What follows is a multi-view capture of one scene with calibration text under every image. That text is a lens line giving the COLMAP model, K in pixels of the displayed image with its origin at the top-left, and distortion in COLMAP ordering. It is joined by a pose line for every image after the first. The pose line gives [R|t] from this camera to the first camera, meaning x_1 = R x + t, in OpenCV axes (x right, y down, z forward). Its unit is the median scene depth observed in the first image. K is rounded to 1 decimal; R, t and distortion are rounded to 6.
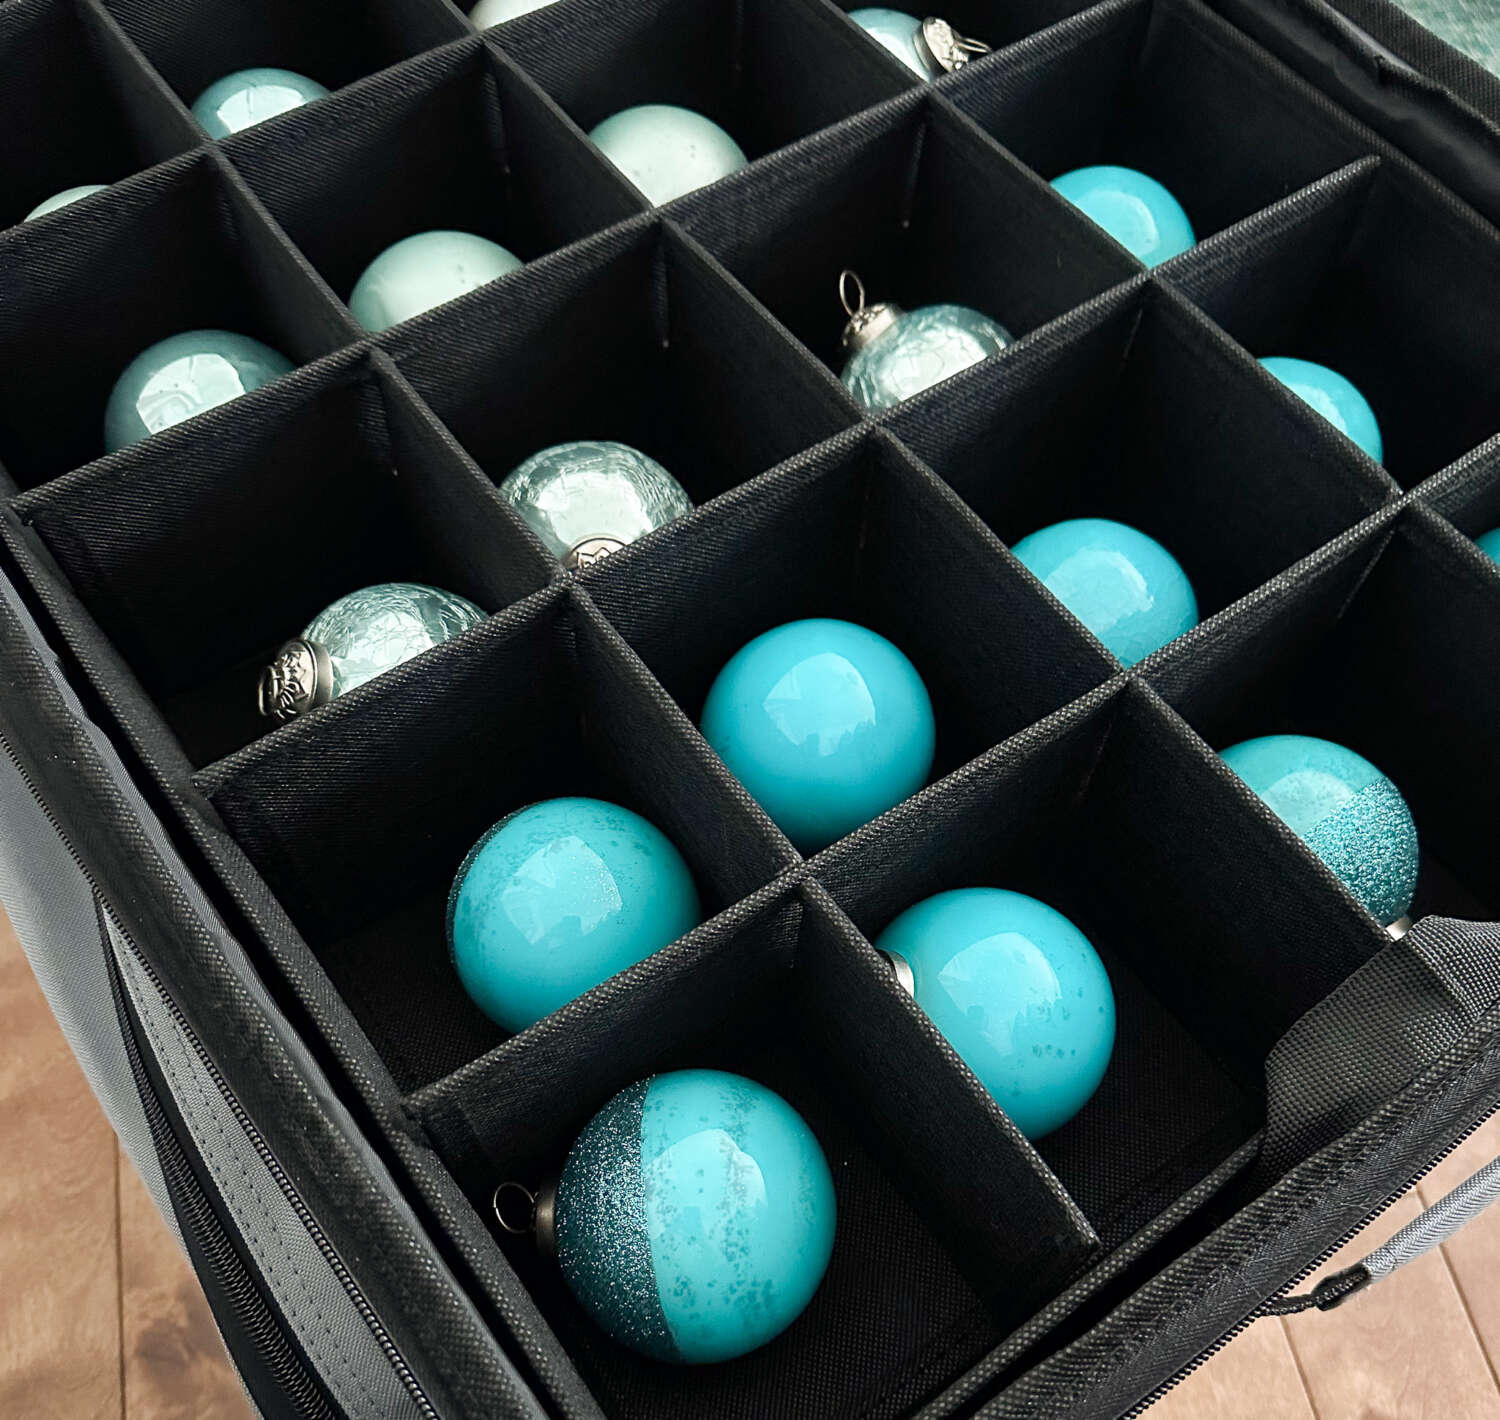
lens RADIAL K [[1715.1, 0, 750.0], [0, 1715.1, 710.0], [0, 0, 1]] dist [0.207884, 0.000223]
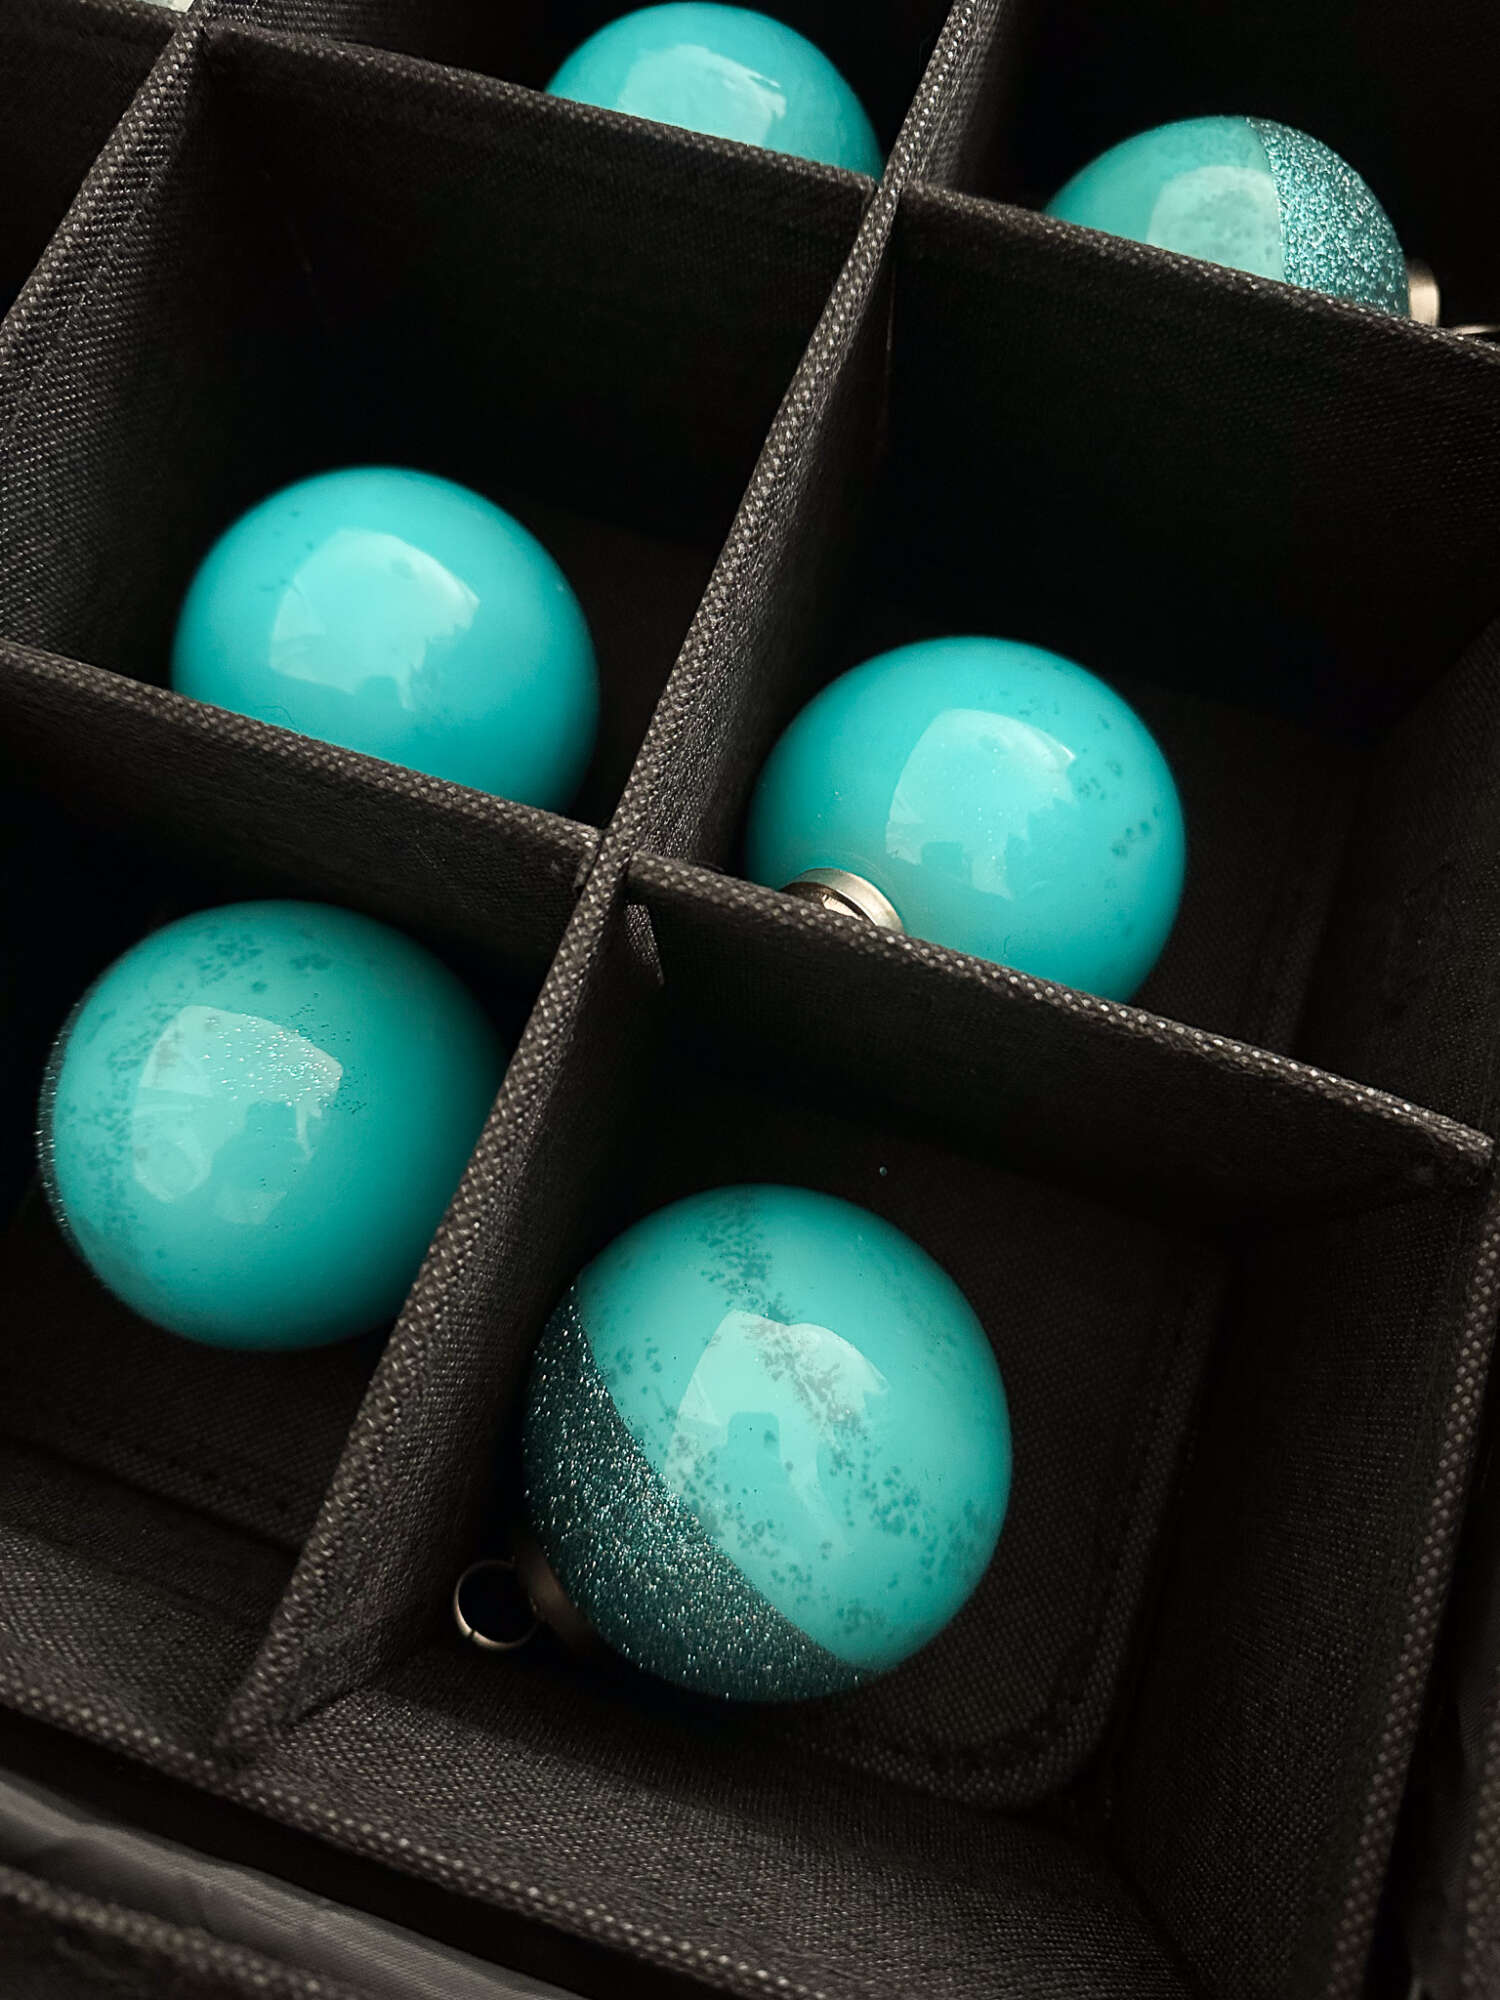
lens RADIAL K [[1721.0, 0, 750.0], [0, 1721.0, 1000.0], [0, 0, 1]] dist [0.109513, -0.165608]
pose [[0.821871, -0.560273, 0.103060, -0.011077], [0.511567, 0.805462, 0.299215, -0.001477], [-0.250653, -0.193194, 0.948604, 0.427493]]
